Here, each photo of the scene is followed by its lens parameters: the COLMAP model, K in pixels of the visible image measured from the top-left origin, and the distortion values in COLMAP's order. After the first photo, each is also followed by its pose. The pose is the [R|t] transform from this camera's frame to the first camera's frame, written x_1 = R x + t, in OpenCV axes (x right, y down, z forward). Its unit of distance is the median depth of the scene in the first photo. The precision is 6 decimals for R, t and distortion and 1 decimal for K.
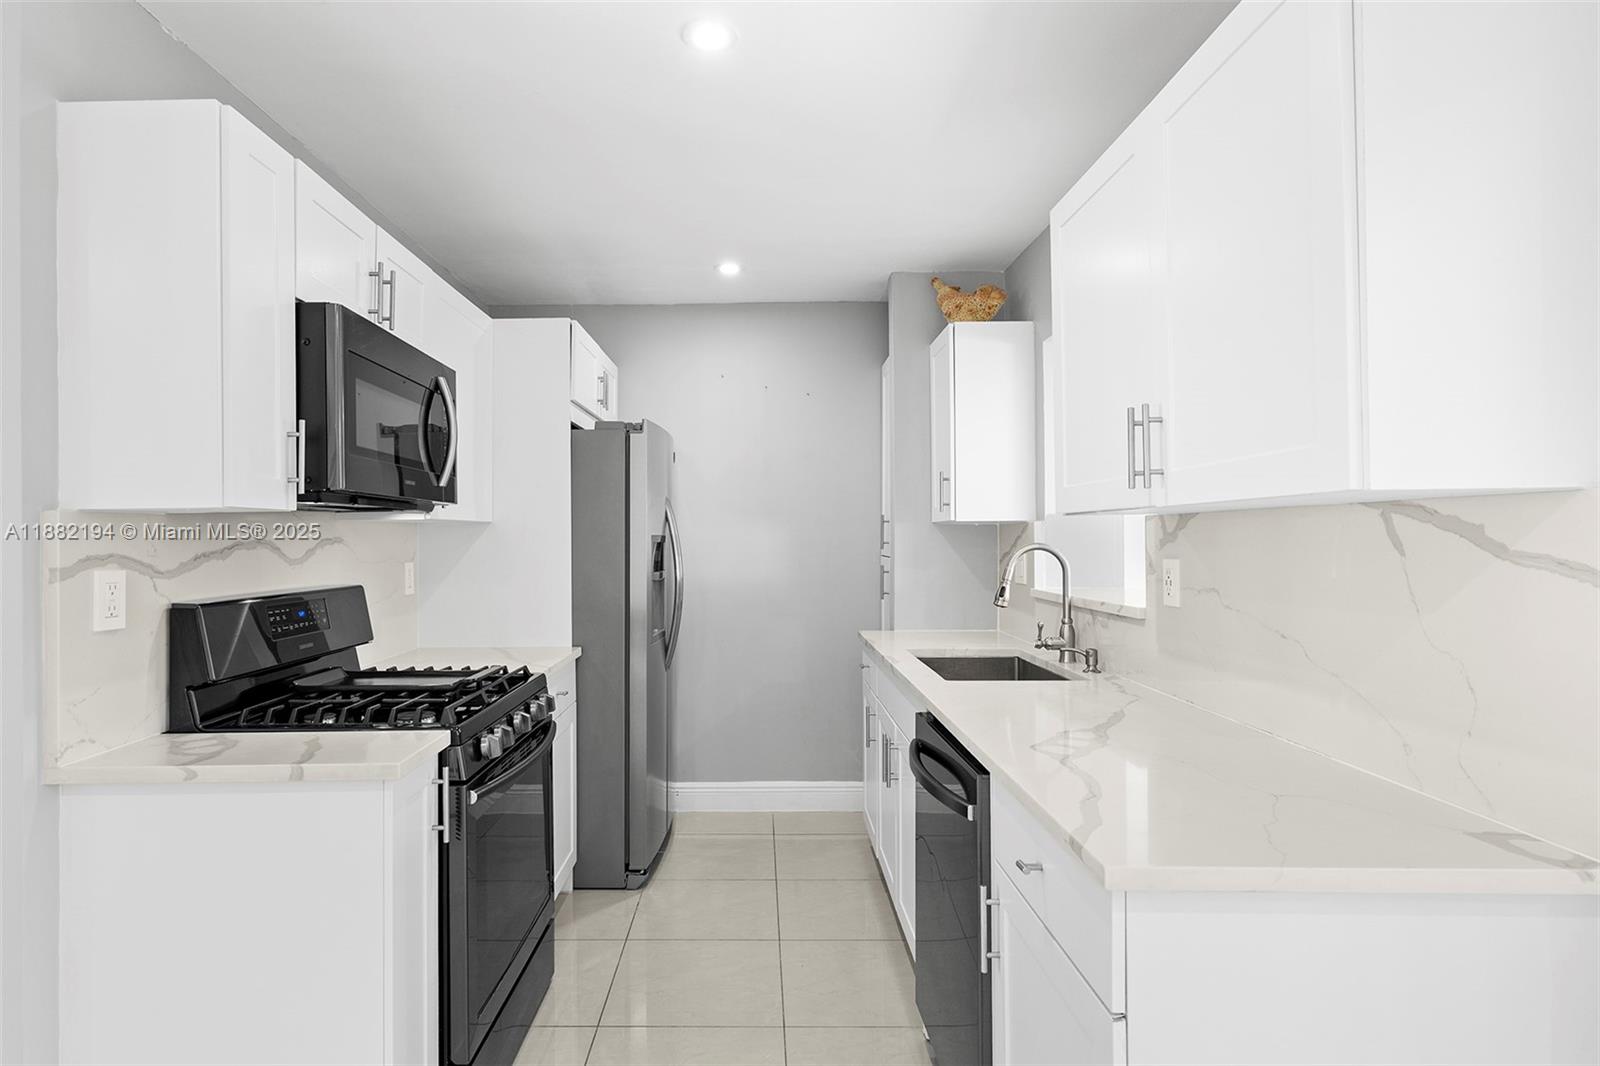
lens RADIAL K [[835.1, 0, 765.0], [0, 835.1, 529.1], [0, 0, 1]] dist [0.000010, -0.001335]
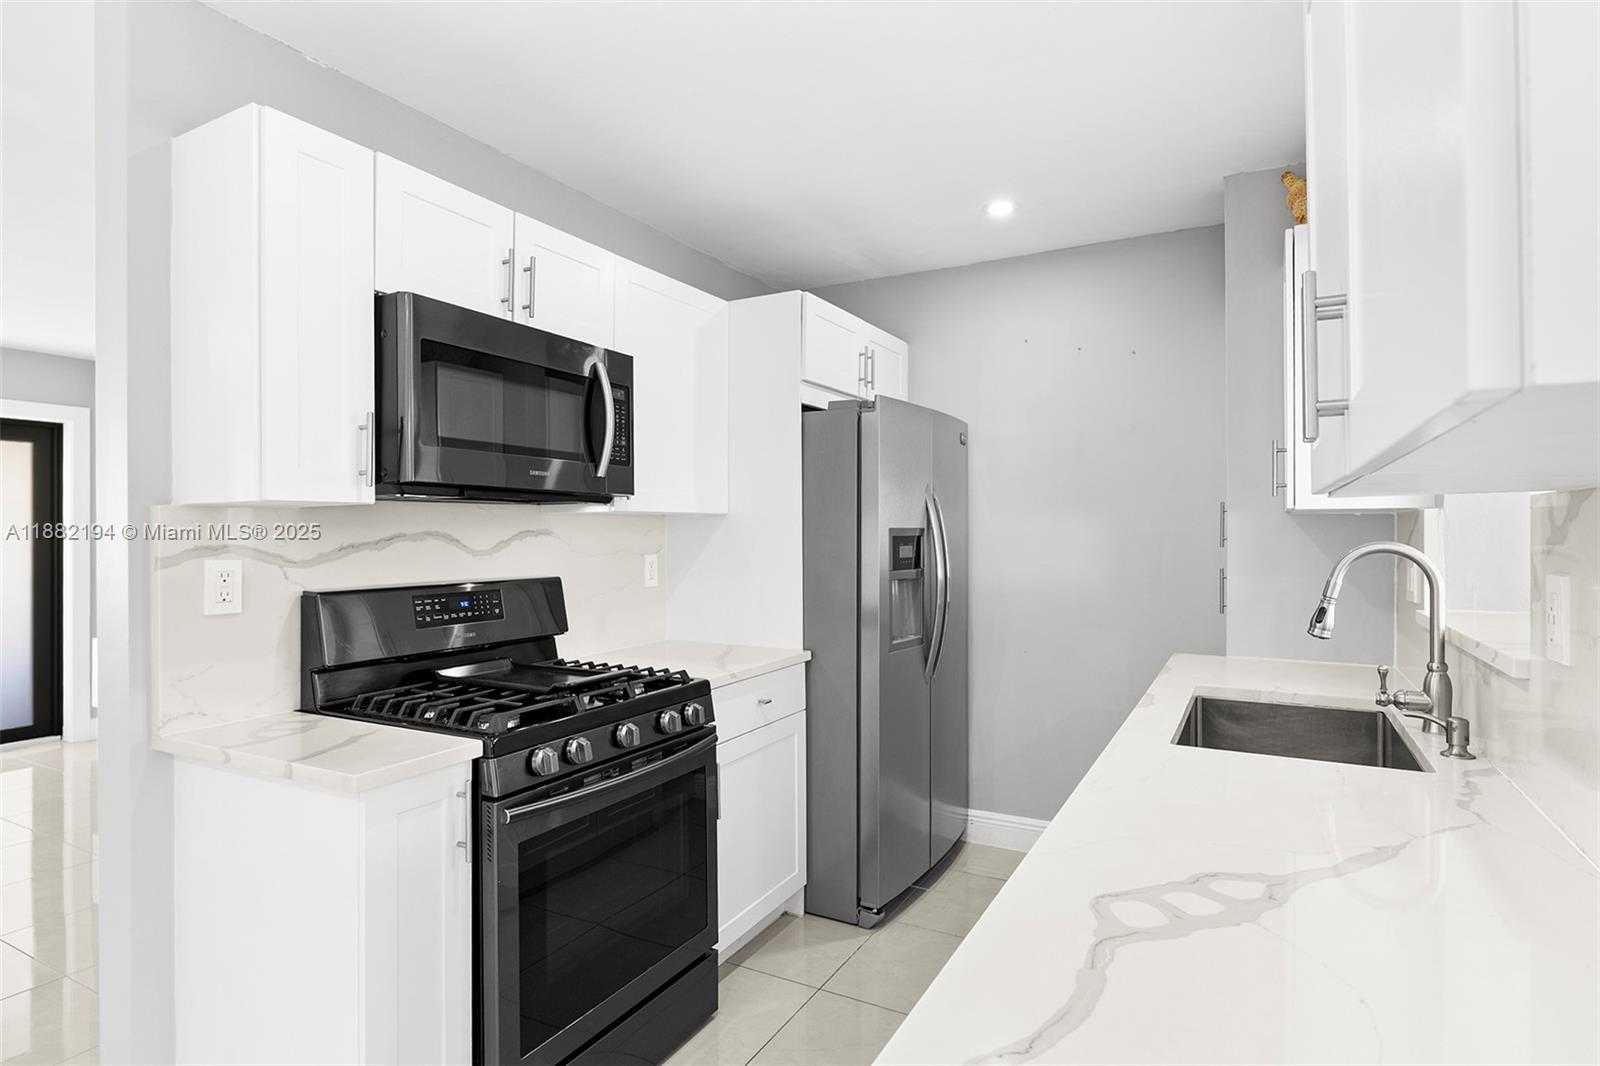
lens RADIAL K [[835.1, 0, 802.0], [0, 835.1, 528.0], [0, 0, 1]] dist [0.000010, -0.001335]
pose [[0.884027, 0.002382, -0.467429, 0.254186], [0.001619, 0.999965, 0.008156, 0.000181], [0.467432, -0.007967, 0.883993, 0.246578]]
